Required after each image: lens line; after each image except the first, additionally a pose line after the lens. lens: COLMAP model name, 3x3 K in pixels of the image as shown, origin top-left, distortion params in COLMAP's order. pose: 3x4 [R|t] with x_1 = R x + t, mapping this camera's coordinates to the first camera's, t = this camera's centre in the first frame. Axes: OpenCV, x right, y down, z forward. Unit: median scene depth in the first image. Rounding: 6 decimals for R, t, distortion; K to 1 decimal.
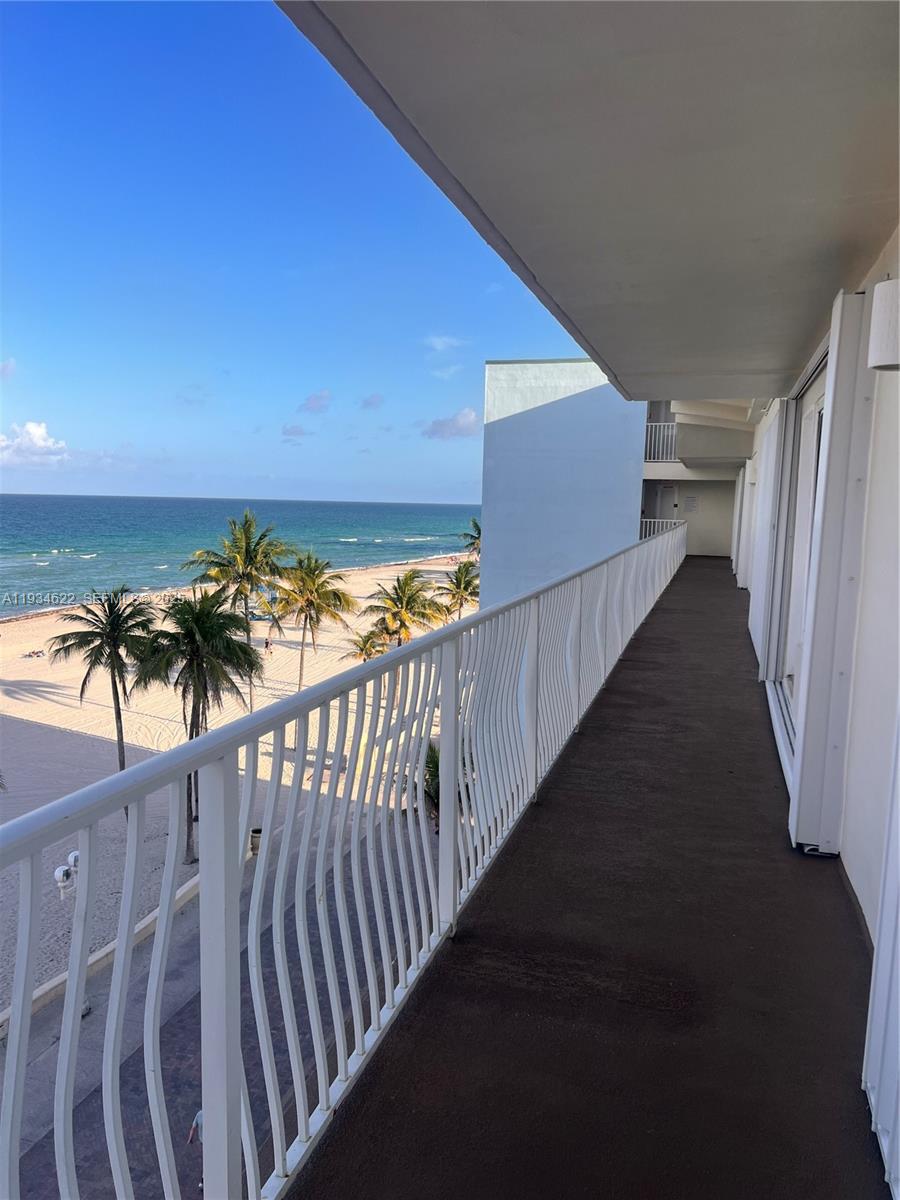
lens RADIAL K [[886.7, 0, 435.4], [0, 886.7, 614.9], [0, 0, 1]] dist [0.065008, -0.080101]
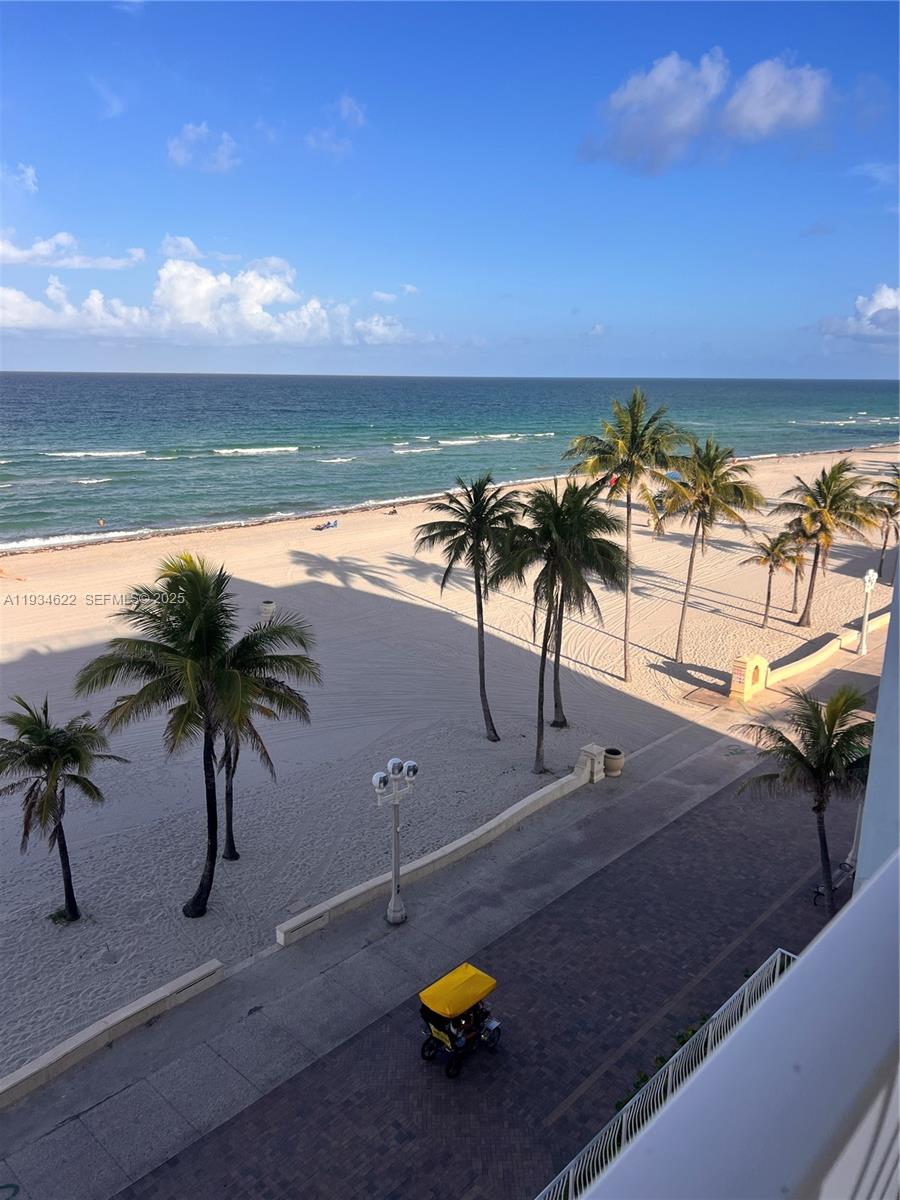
lens RADIAL K [[886.7, 0, 435.4], [0, 886.7, 614.9], [0, 0, 1]] dist [0.065008, -0.080101]
pose [[0.892689, 0.100434, -0.439340, 0.019784], [-0.043354, 0.989468, 0.138104, -0.010723], [0.448583, -0.104236, 0.887642, 0.112073]]
